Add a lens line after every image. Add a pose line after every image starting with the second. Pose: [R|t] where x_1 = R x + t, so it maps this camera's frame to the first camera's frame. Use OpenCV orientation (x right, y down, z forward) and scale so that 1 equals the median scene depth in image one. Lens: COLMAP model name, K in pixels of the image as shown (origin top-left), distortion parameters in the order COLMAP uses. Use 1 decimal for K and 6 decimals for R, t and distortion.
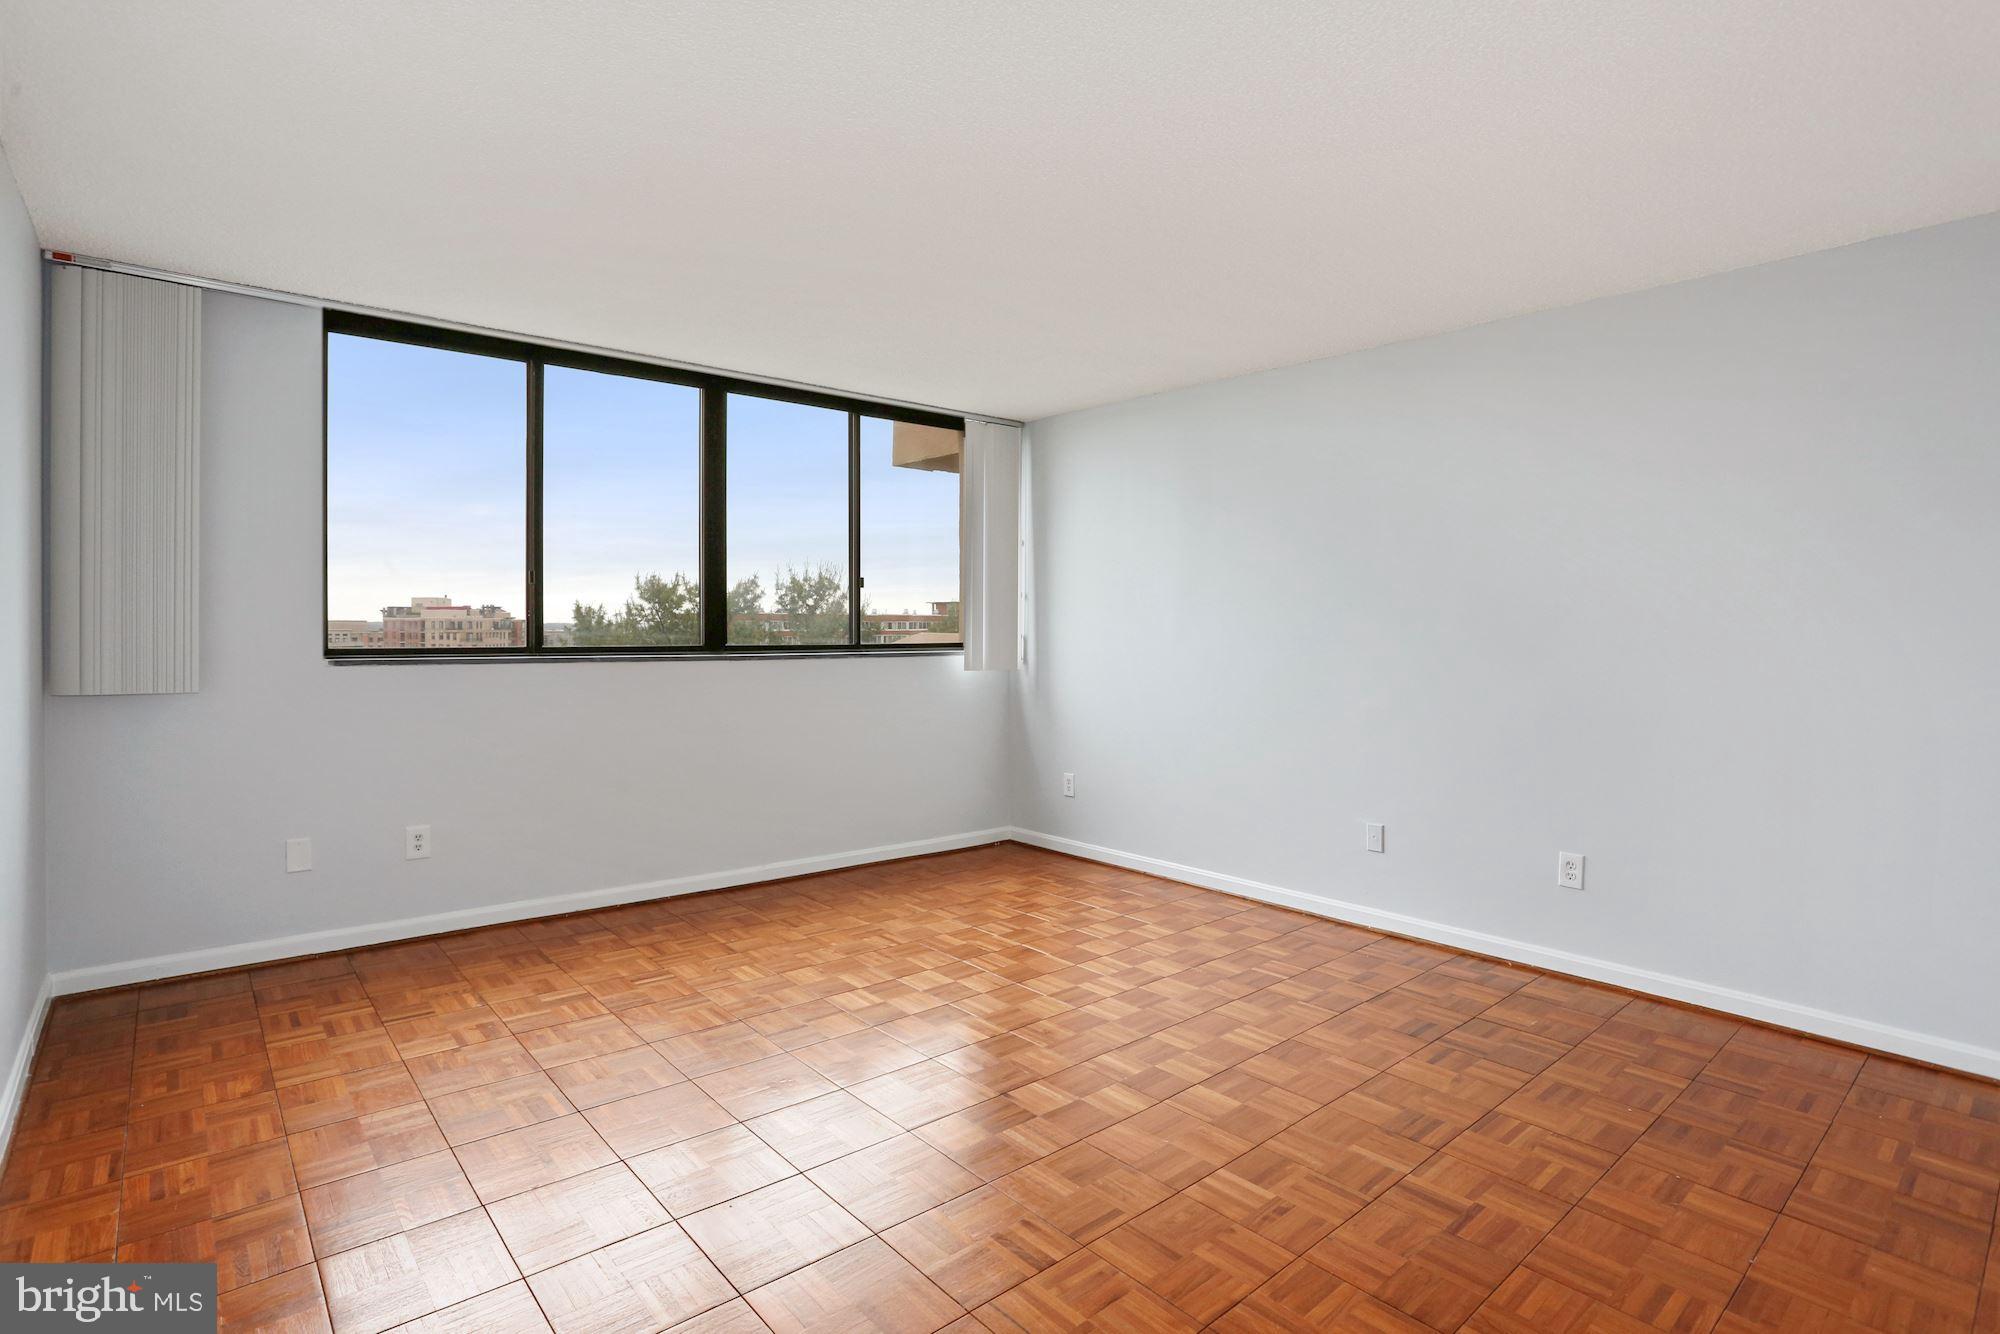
lens RADIAL K [[978.6, 0, 982.1], [0, 978.6, 653.0], [0, 0, 1]] dist [-0.077451, 0.031633]
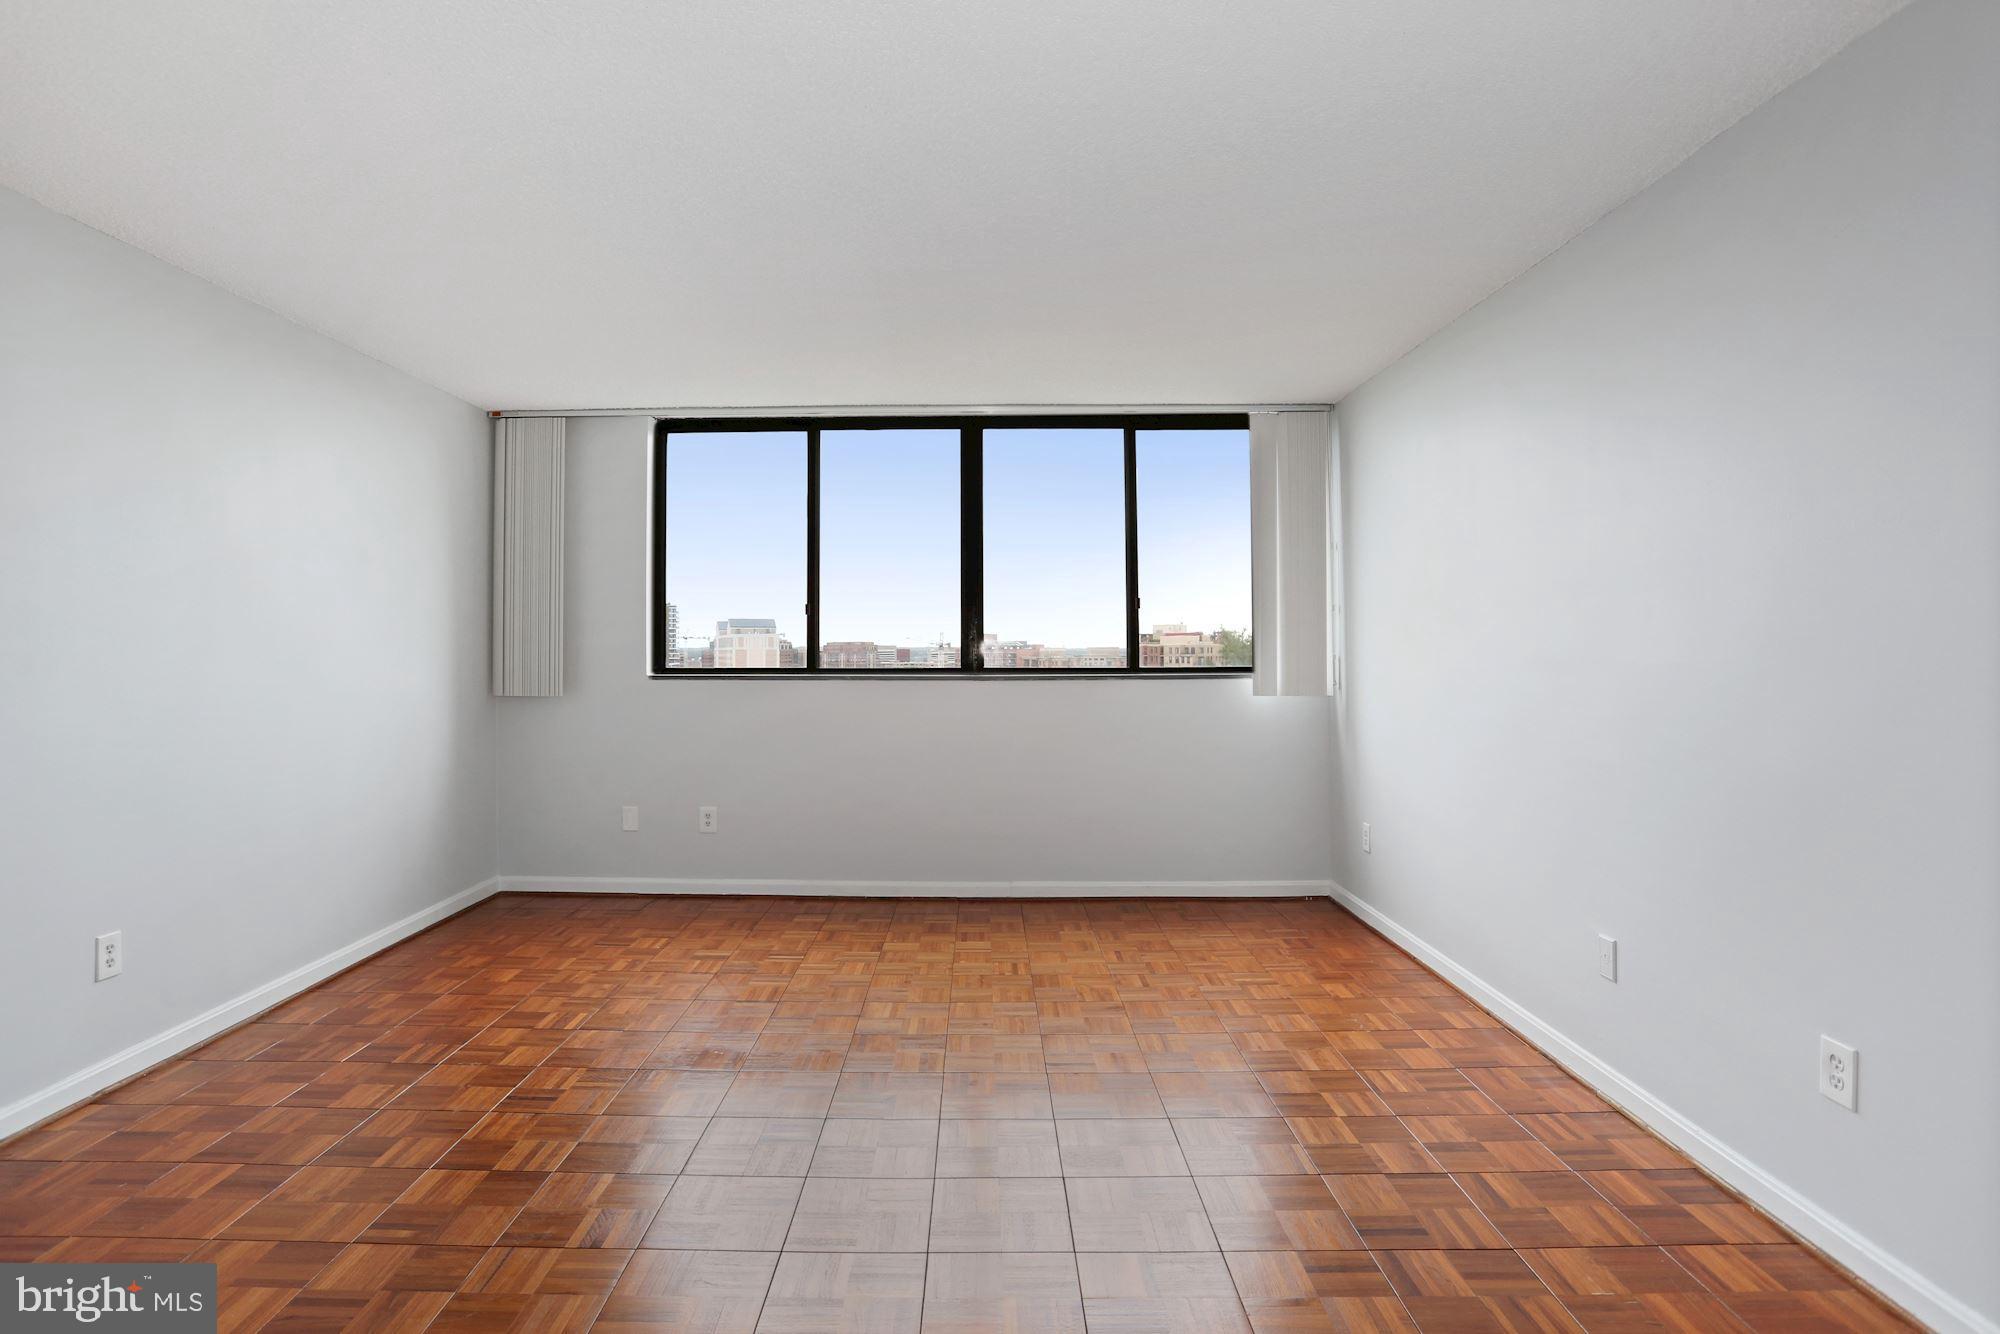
lens RADIAL K [[996.2, 0, 980.7], [0, 996.2, 640.3], [0, 0, 1]] dist [-0.076885, 0.032992]
pose [[0.767101, -0.012691, -0.641401, 0.508681], [-0.011090, 0.999393, -0.033039, -0.001849], [0.641431, 0.032457, 0.766494, 0.200992]]
